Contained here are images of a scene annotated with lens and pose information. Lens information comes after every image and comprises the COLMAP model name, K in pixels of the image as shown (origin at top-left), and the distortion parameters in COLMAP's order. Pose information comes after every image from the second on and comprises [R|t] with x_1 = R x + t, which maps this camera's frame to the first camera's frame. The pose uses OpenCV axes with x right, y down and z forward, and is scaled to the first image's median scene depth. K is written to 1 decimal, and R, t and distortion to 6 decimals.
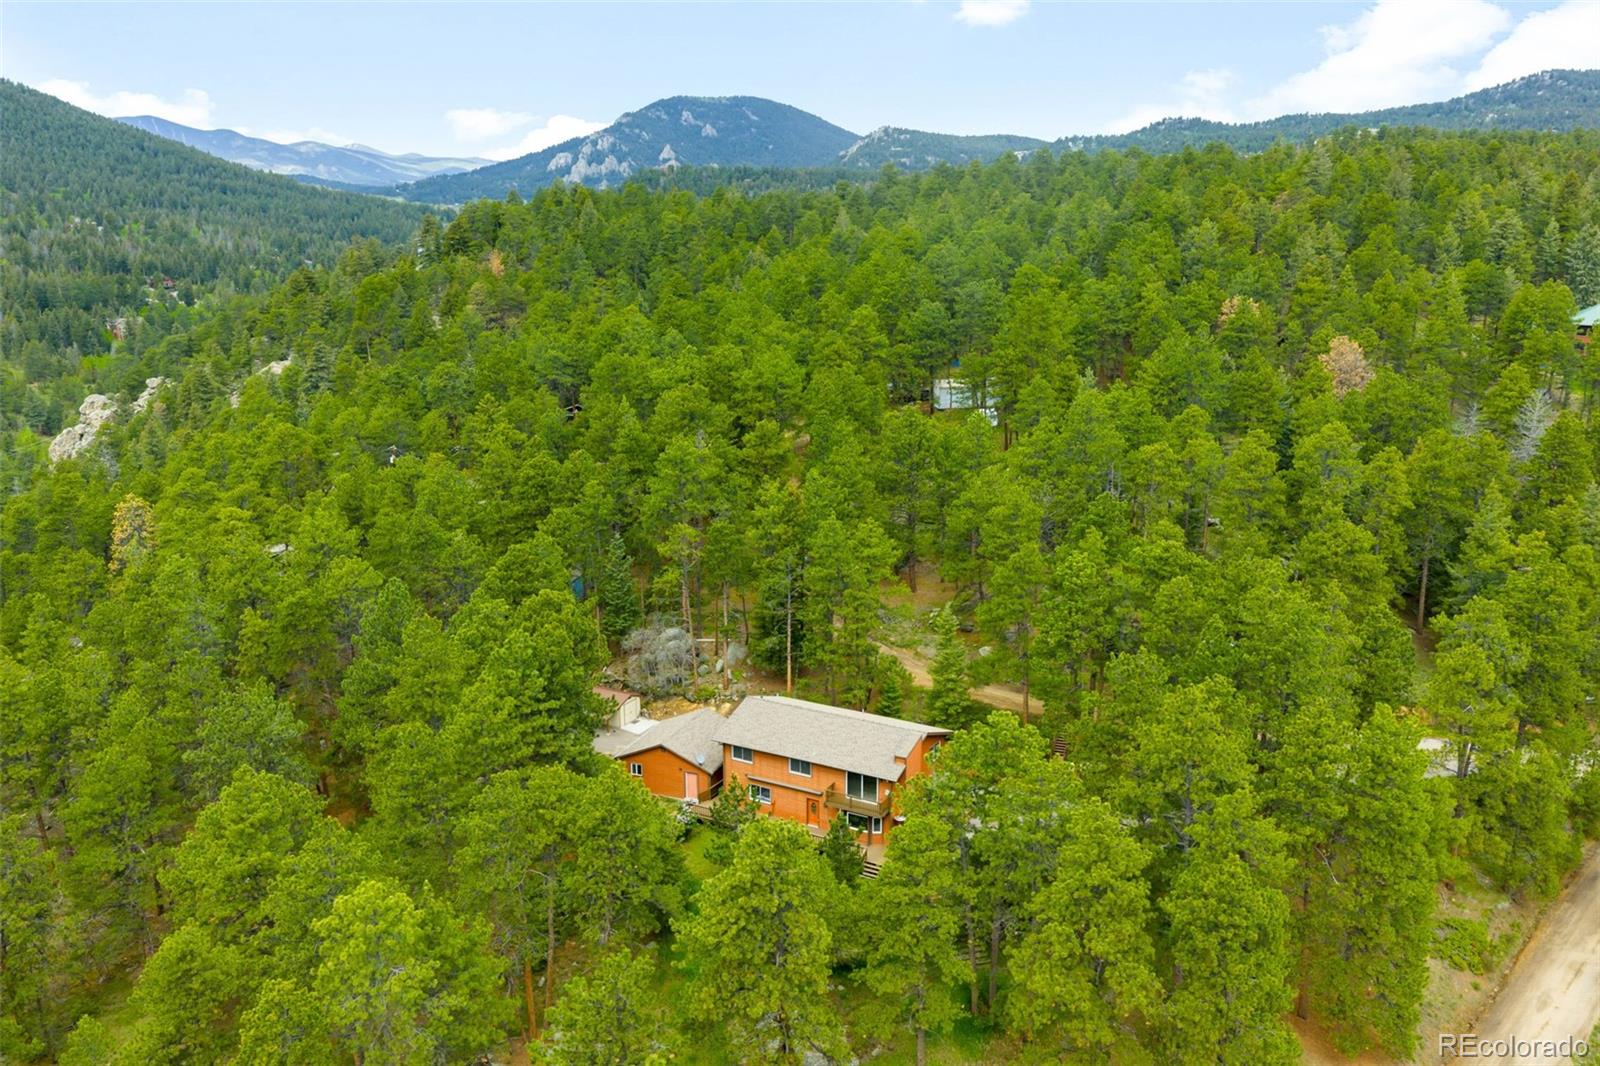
lens RADIAL K [[1247.1, 0, 796.2], [0, 1247.1, 482.5], [0, 0, 1]] dist [0.010437, -0.017989]
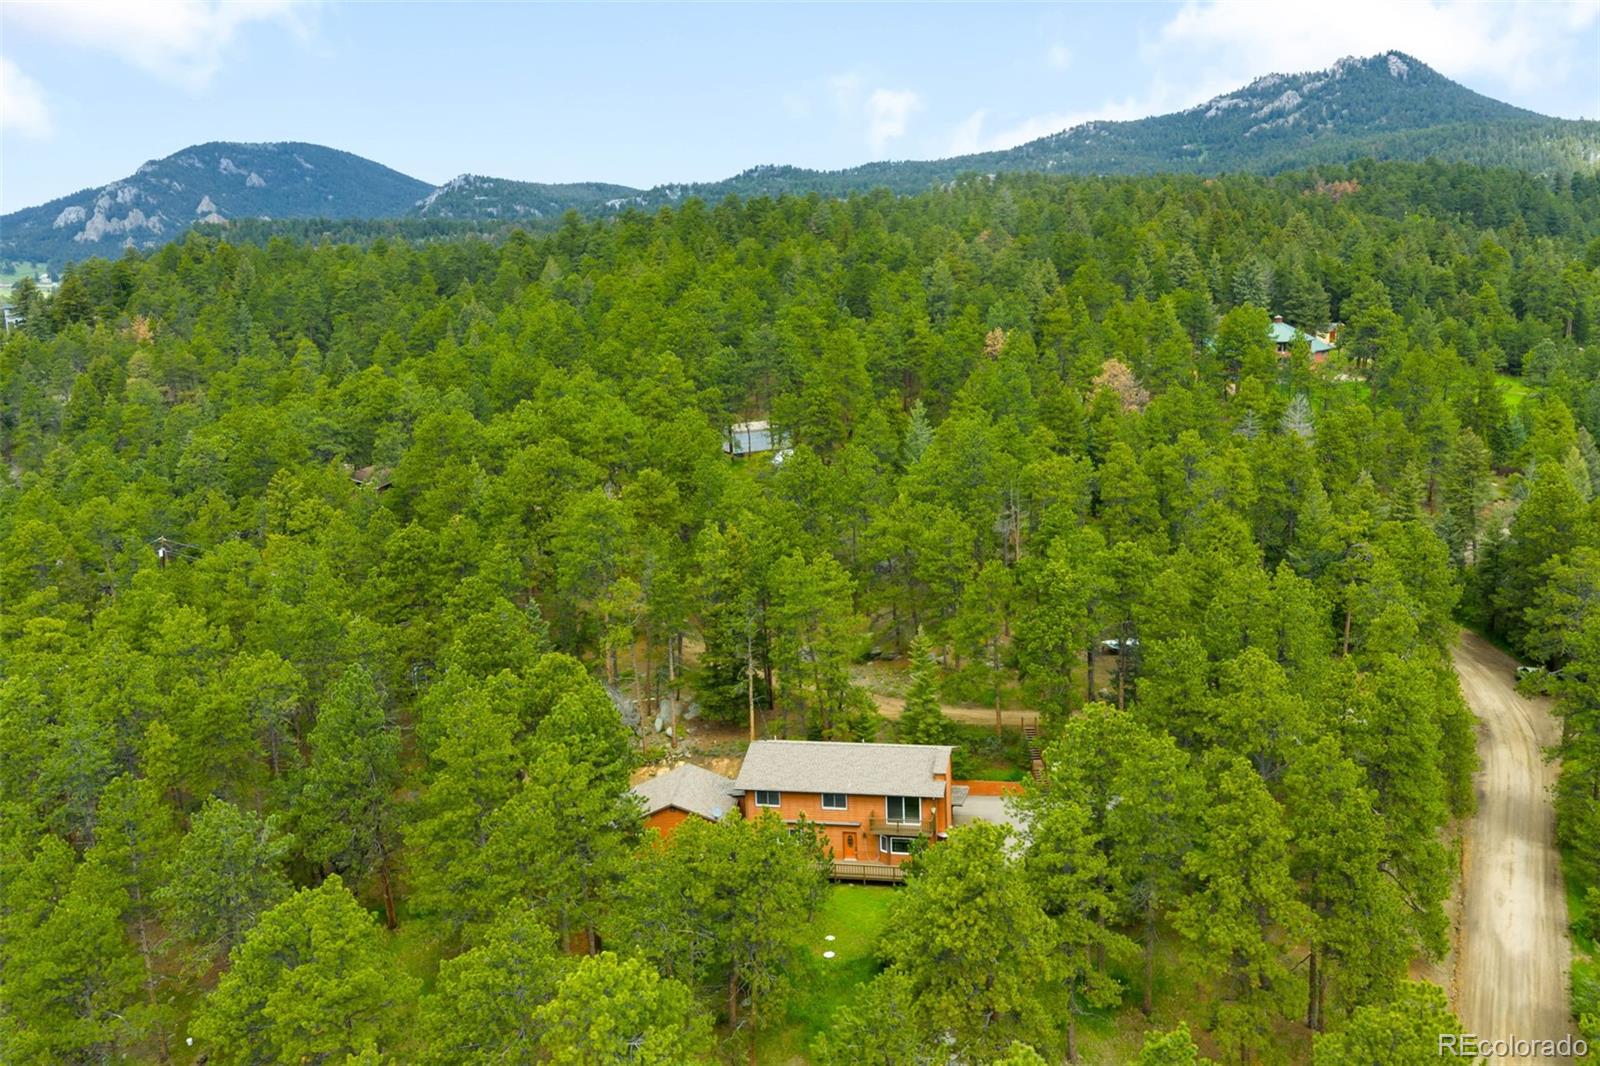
lens RADIAL K [[1324.4, 0, 812.0], [0, 1324.4, 464.3], [0, 0, 1]] dist [0.009715, -0.011298]
pose [[0.948681, -0.071457, 0.308054, -0.303090], [0.090574, 0.994723, -0.048191, 0.009858], [-0.302985, 0.073620, 0.950147, -0.016444]]
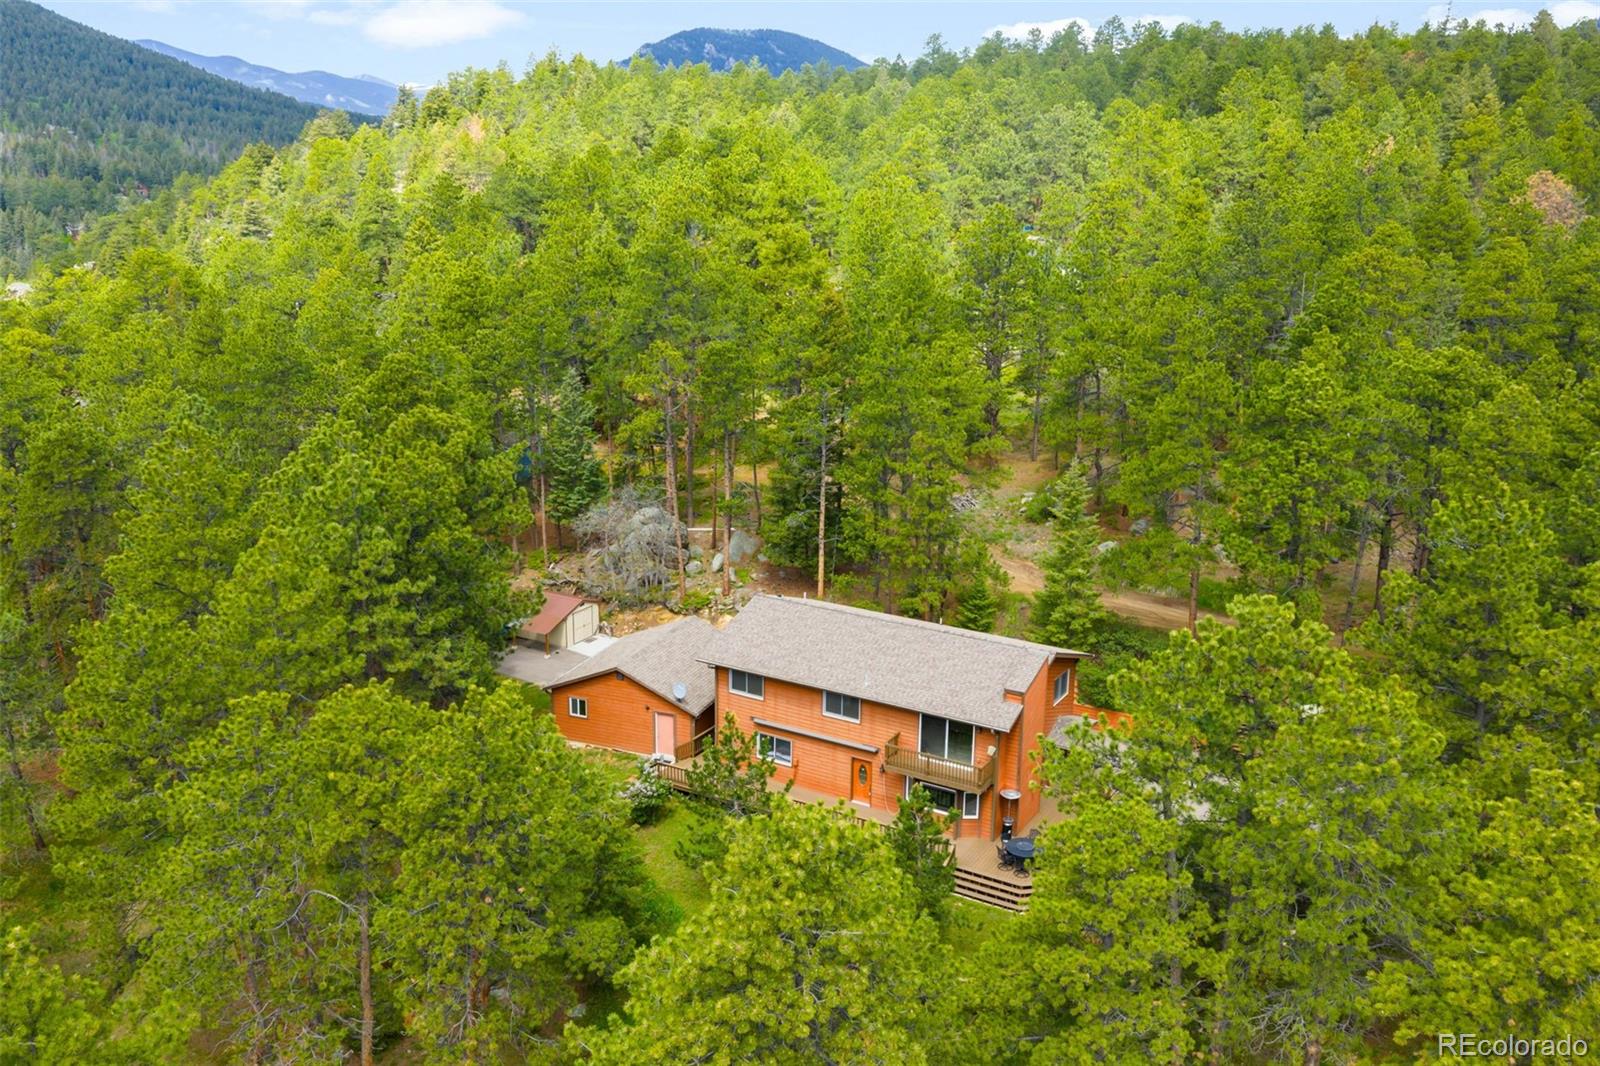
lens RADIAL K [[1281.7, 0, 828.4], [0, 1281.7, 496.3], [0, 0, 1]] dist [0.005113, -0.012527]
pose [[0.999767, 0.019082, 0.010097, -0.010709], [-0.019554, 0.998608, 0.048991, 0.091764], [-0.009148, -0.049177, 0.998748, 0.367209]]
